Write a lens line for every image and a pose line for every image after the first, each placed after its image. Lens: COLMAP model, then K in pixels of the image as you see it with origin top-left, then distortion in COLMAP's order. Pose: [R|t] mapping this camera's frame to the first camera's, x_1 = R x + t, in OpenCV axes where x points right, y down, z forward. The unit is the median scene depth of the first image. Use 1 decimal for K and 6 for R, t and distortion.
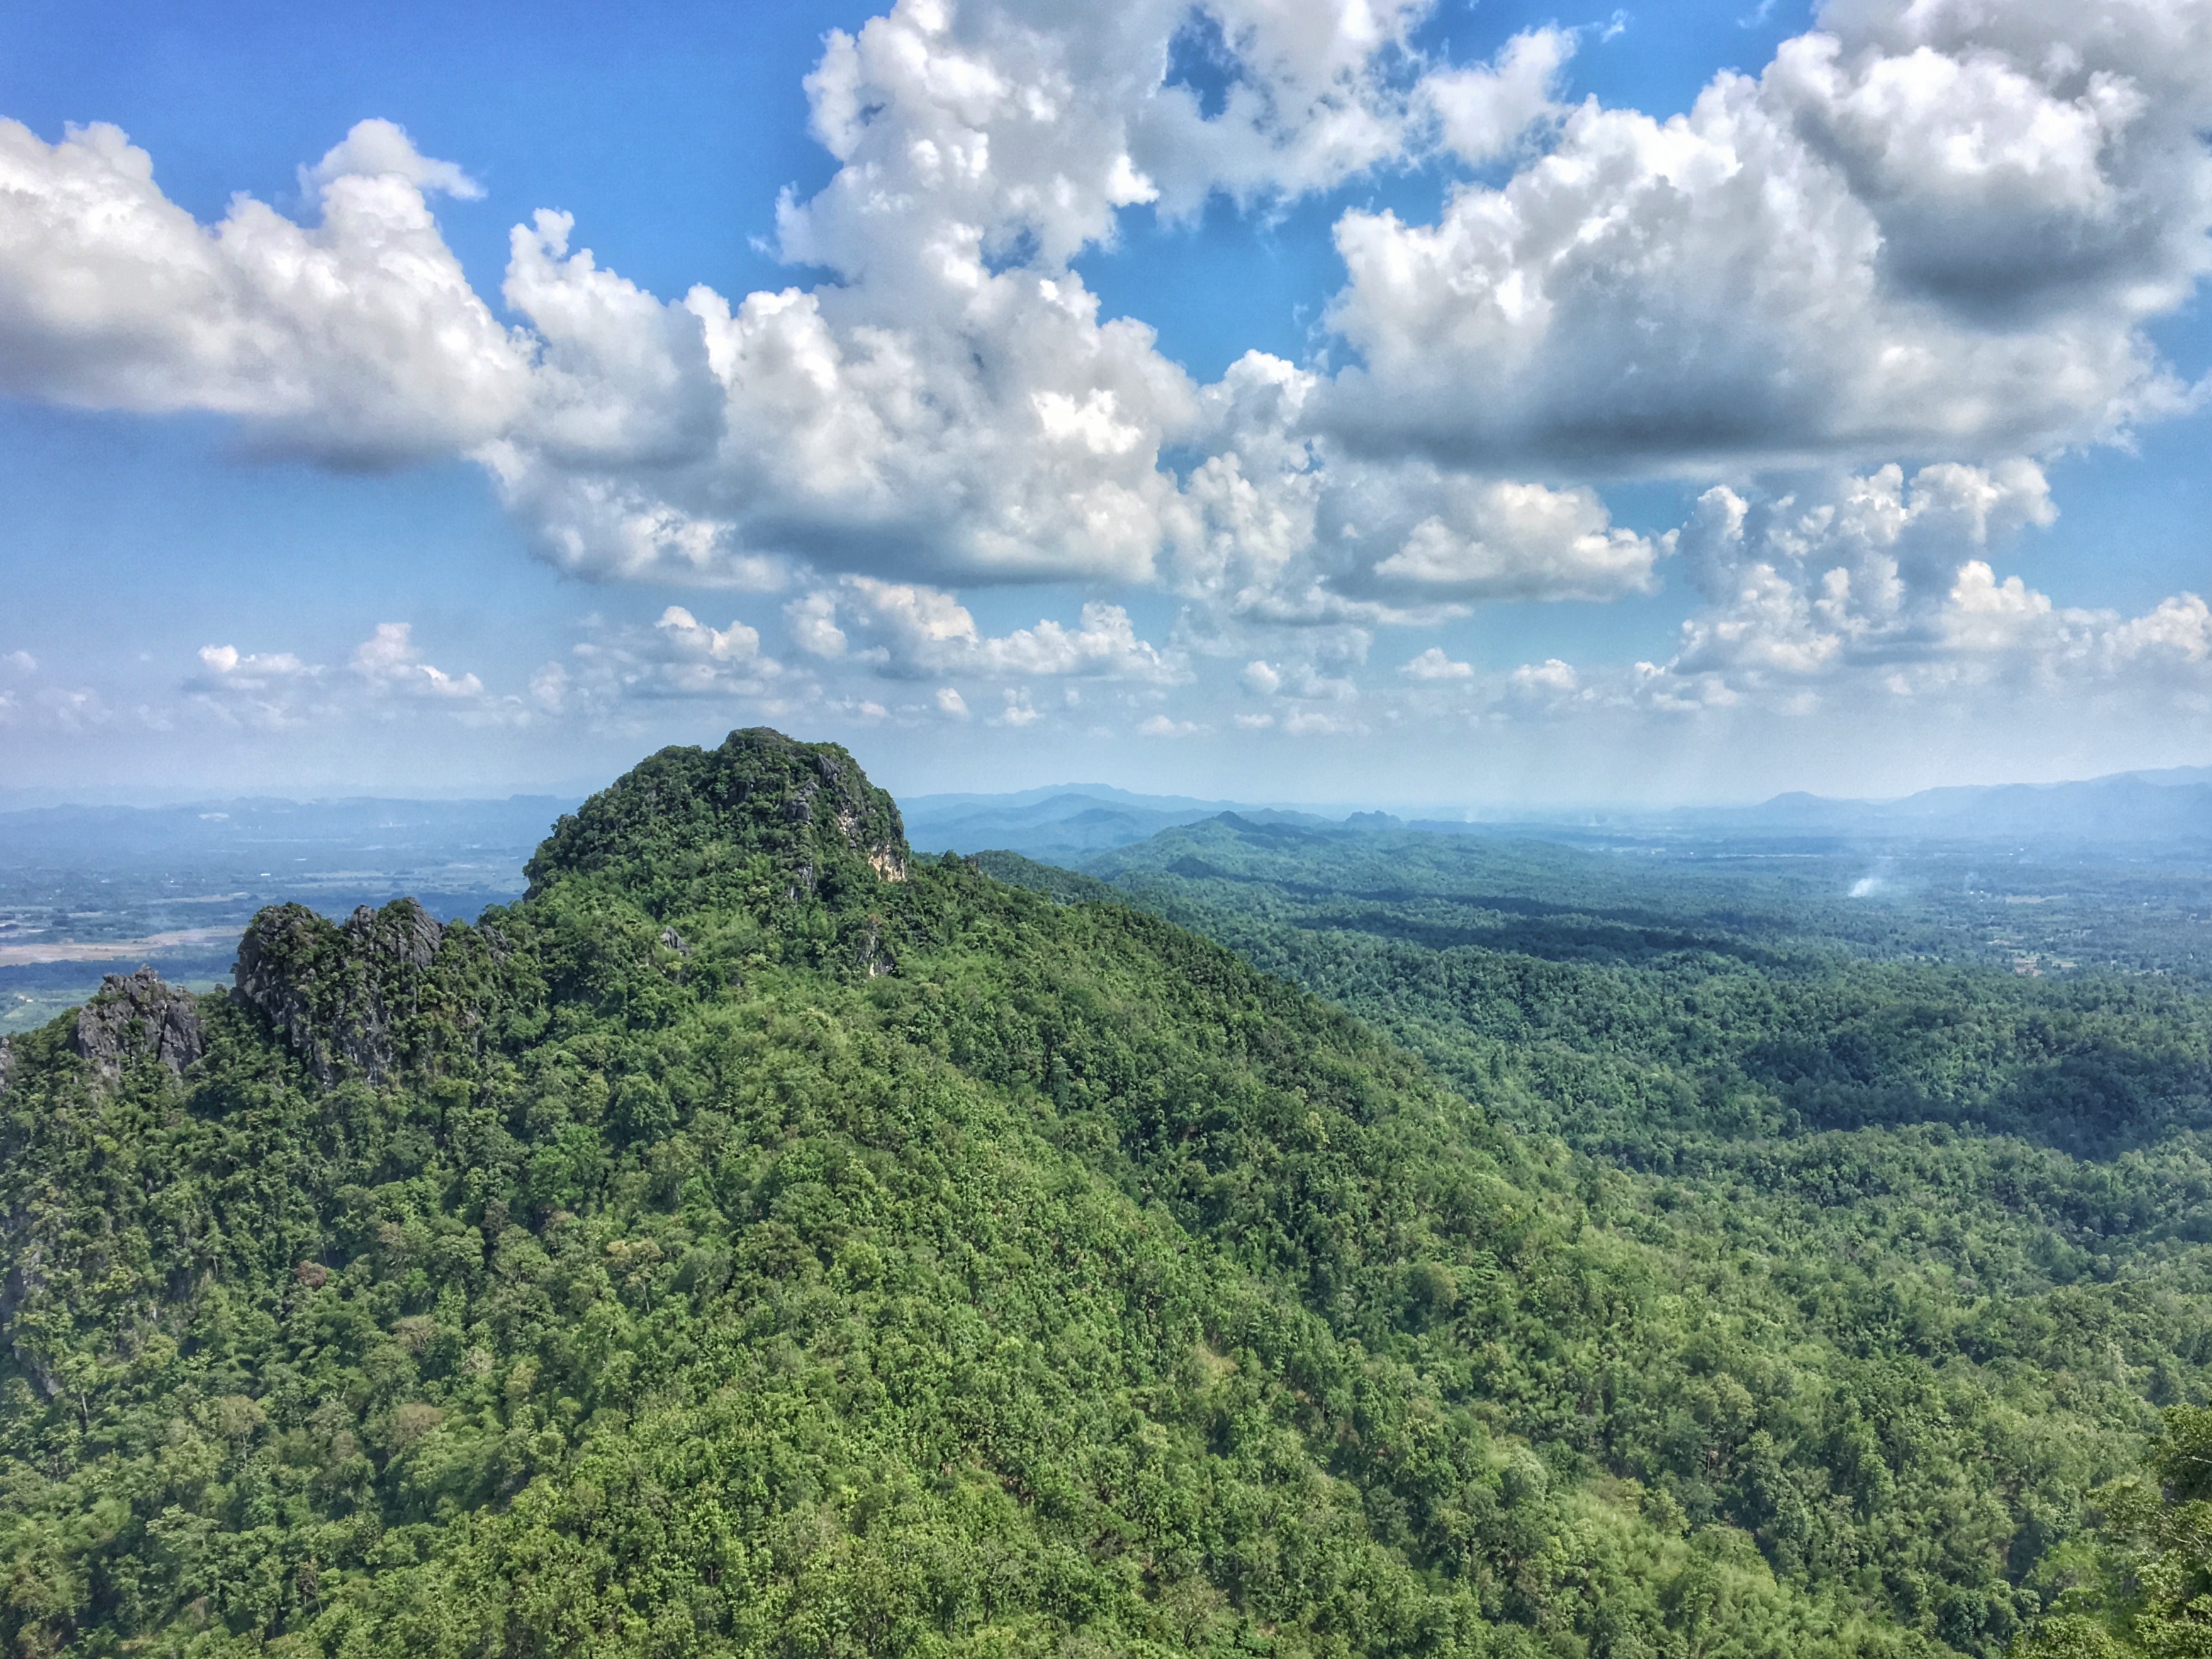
lens RADIAL K [[1873.4, 0, 1105.2], [0, 1873.4, 834.5], [0, 0, 1]] dist [0.012329, 0.000804]
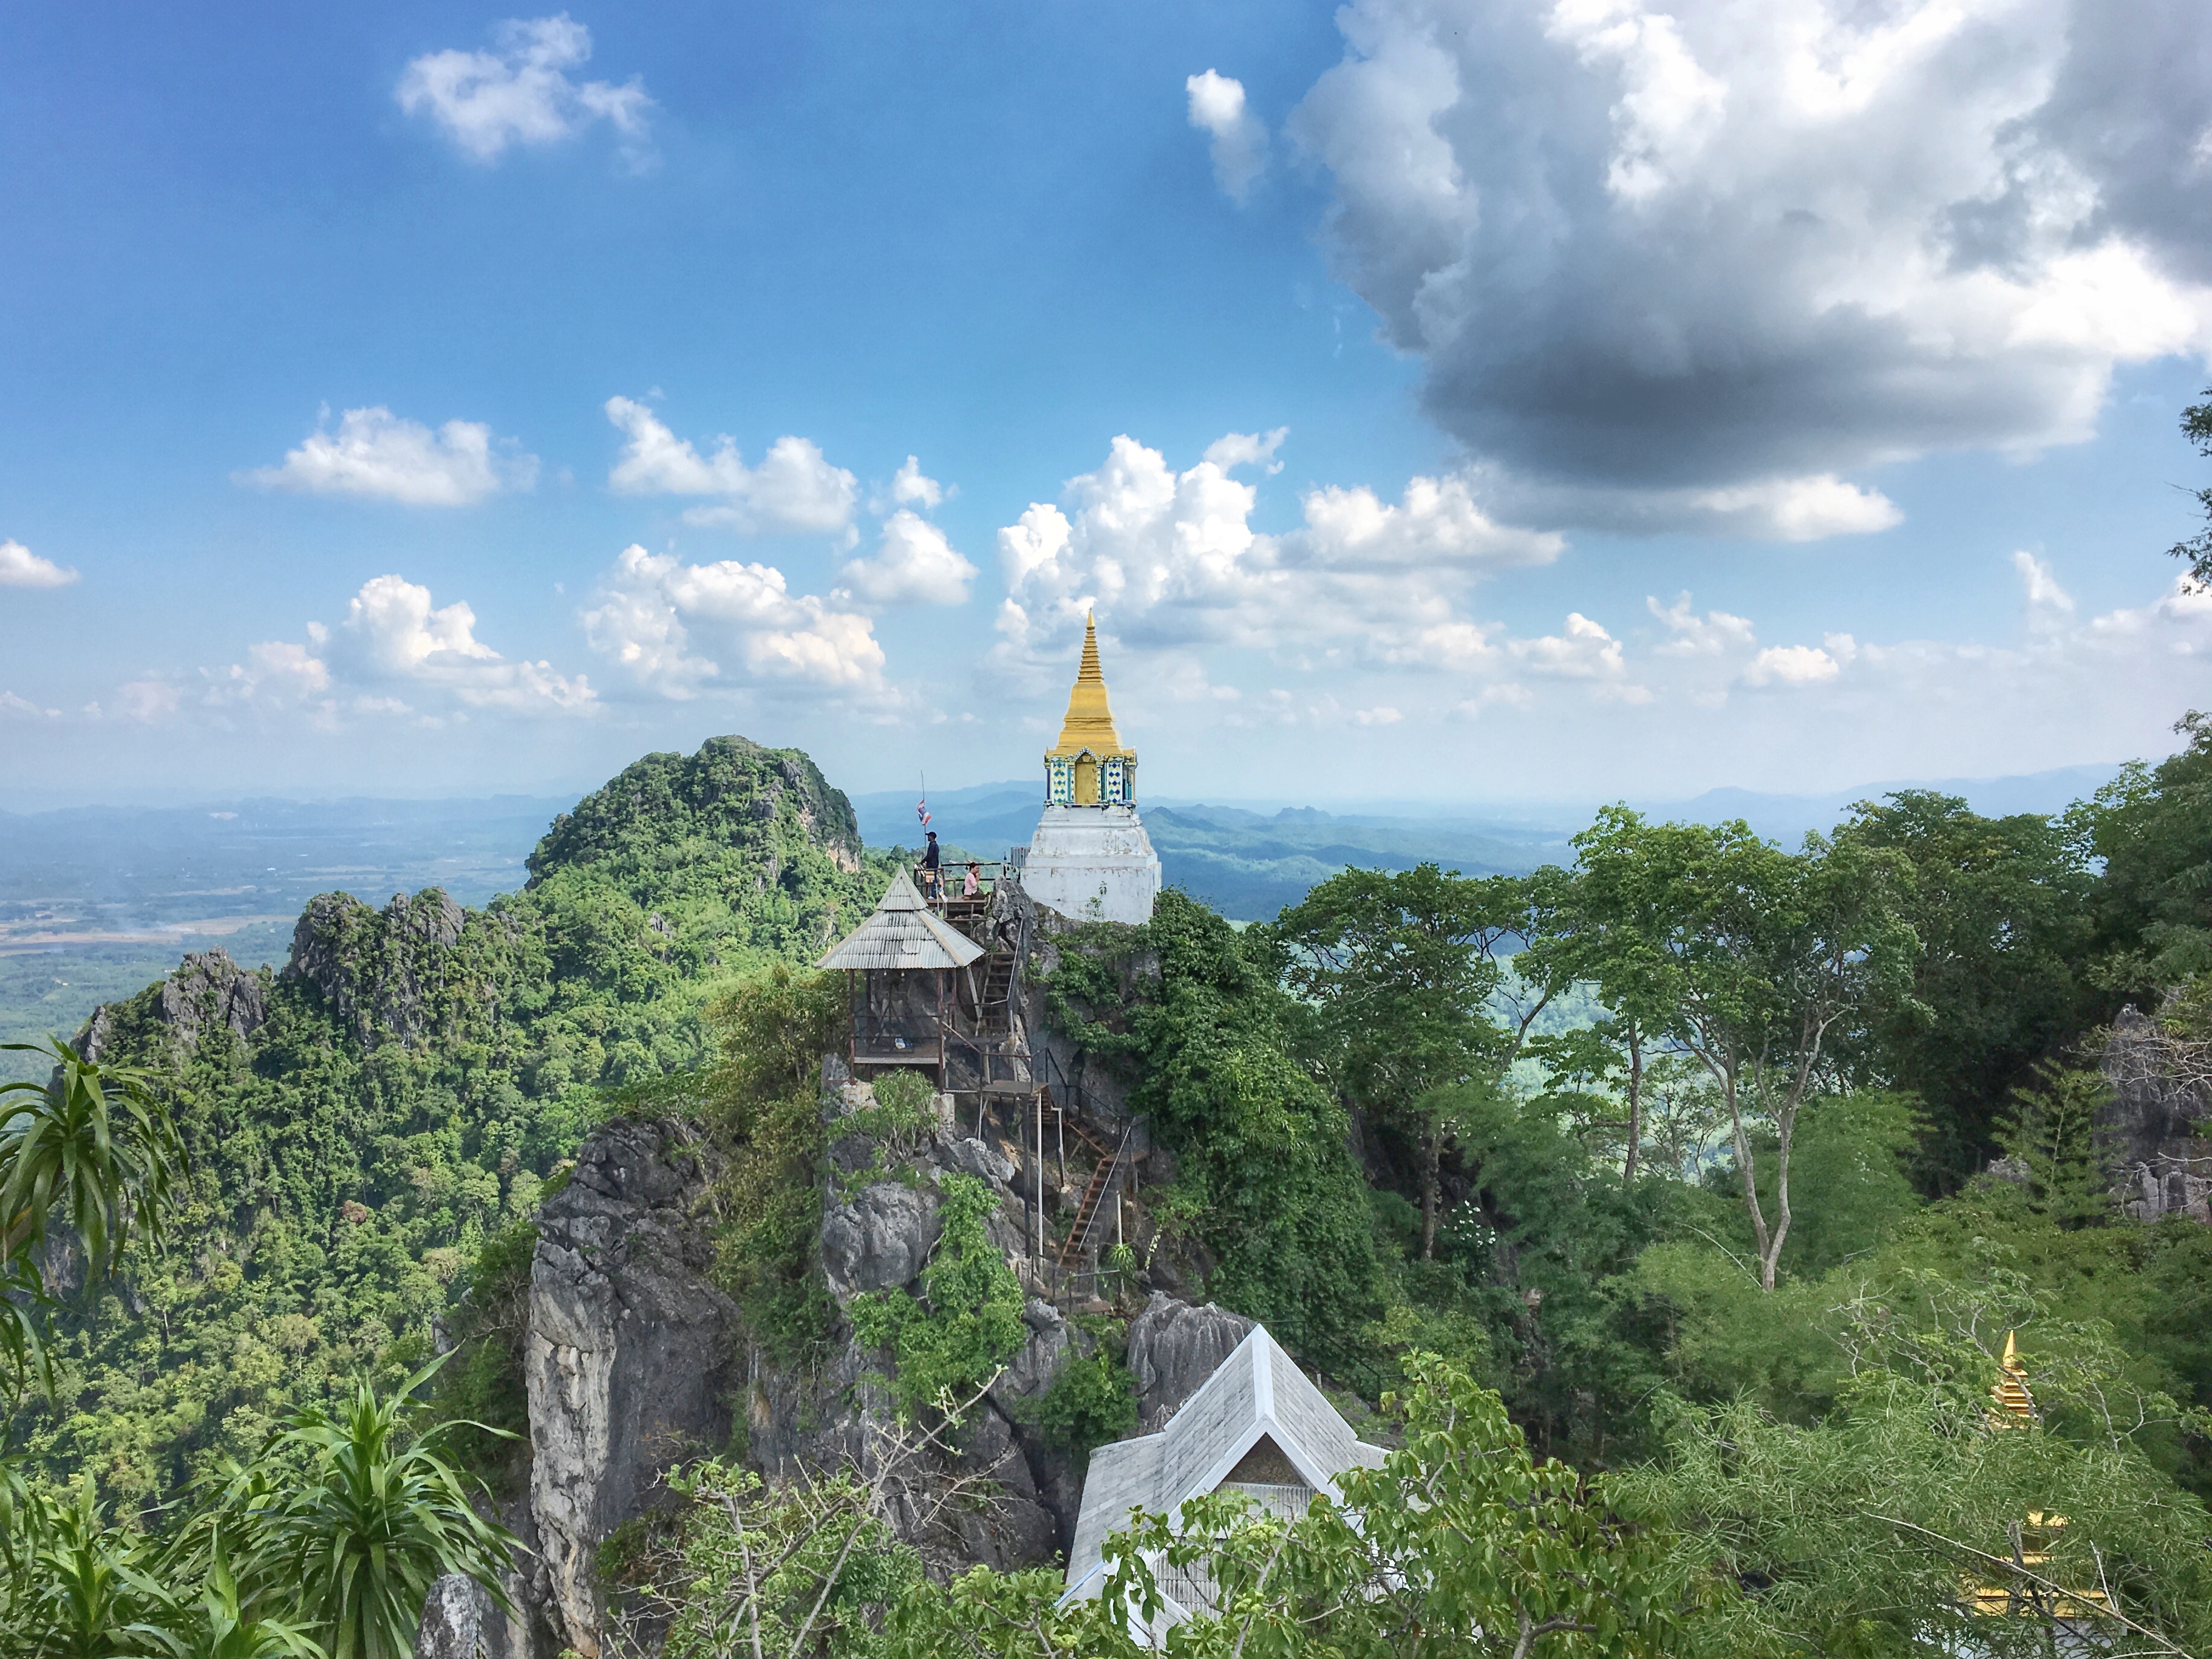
lens RADIAL K [[1873.4, 0, 1105.6], [0, 1873.4, 816.3], [0, 0, 1]] dist [0.012329, 0.000804]
pose [[0.999383, -0.003433, 0.034966, 0.001335], [0.003663, 0.999972, -0.006530, -0.000750], [-0.034943, 0.006654, 0.999367, -0.176933]]
